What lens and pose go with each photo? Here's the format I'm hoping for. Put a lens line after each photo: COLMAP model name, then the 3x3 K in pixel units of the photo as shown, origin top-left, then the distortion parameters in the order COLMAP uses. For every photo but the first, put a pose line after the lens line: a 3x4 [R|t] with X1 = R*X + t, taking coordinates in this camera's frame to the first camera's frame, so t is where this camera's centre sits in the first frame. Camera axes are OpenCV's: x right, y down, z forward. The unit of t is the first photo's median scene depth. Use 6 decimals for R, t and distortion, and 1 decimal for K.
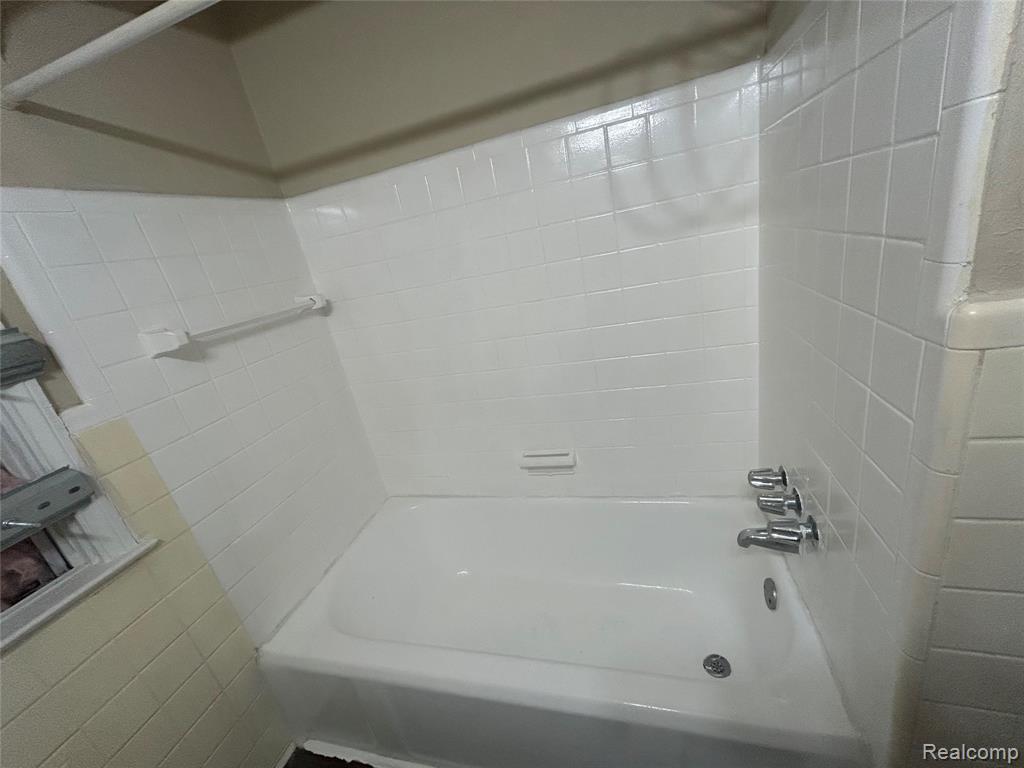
lens RADIAL K [[410.8, 0, 514.3], [0, 410.8, 382.5], [0, 0, 1]] dist [0.002986, -0.000281]
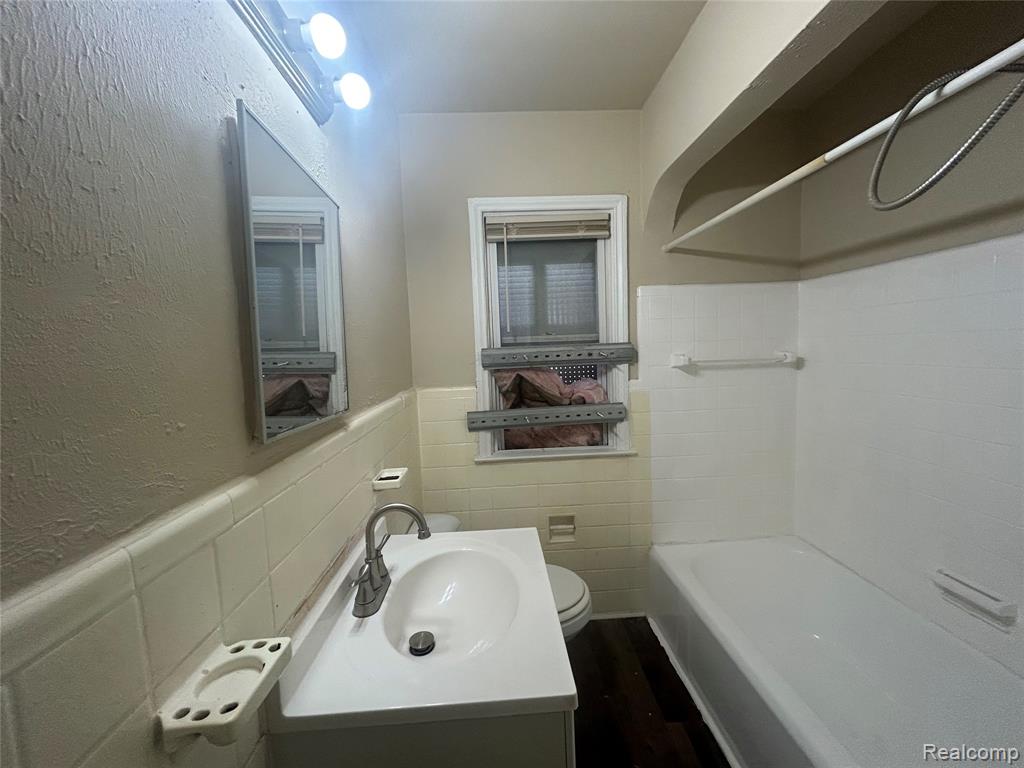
lens RADIAL K [[410.8, 0, 514.3], [0, 410.8, 382.5], [0, 0, 1]] dist [0.002986, -0.000281]
pose [[0.306454, 0.251054, -0.918182, 0.616879], [-0.334984, 0.931333, 0.142845, -0.019932], [0.890995, 0.263801, 0.369510, -0.317392]]
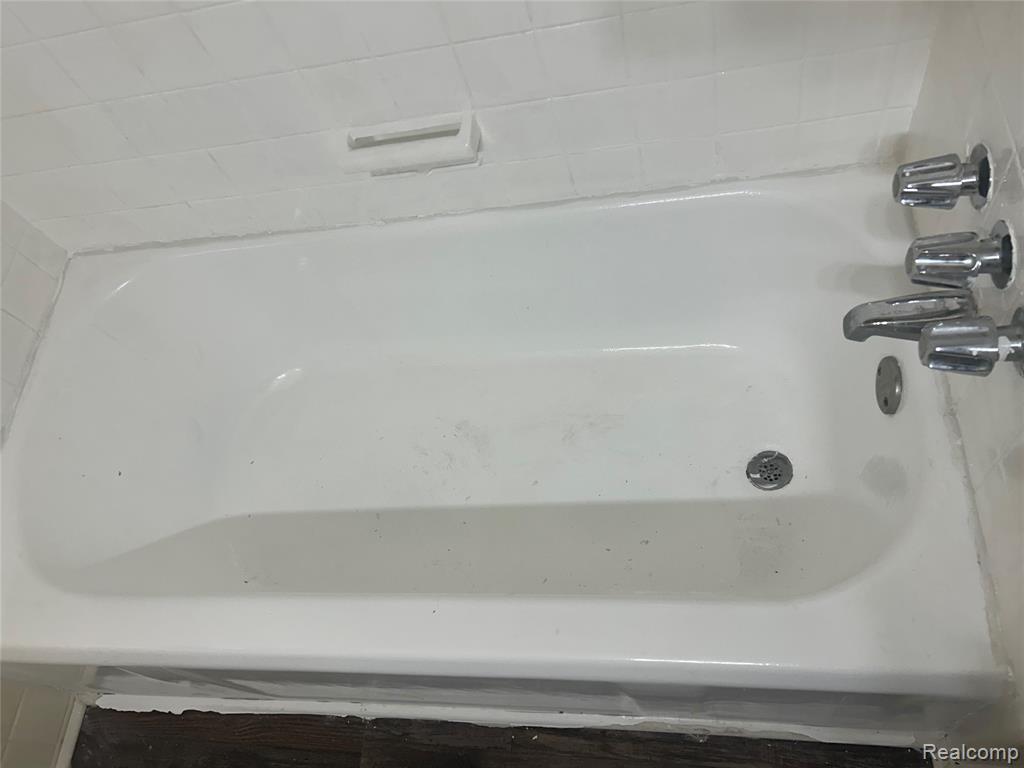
lens RADIAL K [[772.3, 0, 512.0], [0, 772.3, 384.0], [0, 0, 1]] dist [0.001307, 0.000993]
pose [[0.980067, -0.192078, 0.050748, 0.129540], [0.114278, 0.753998, 0.646860, -0.147813], [-0.162512, -0.628167, 0.760918, 0.368339]]
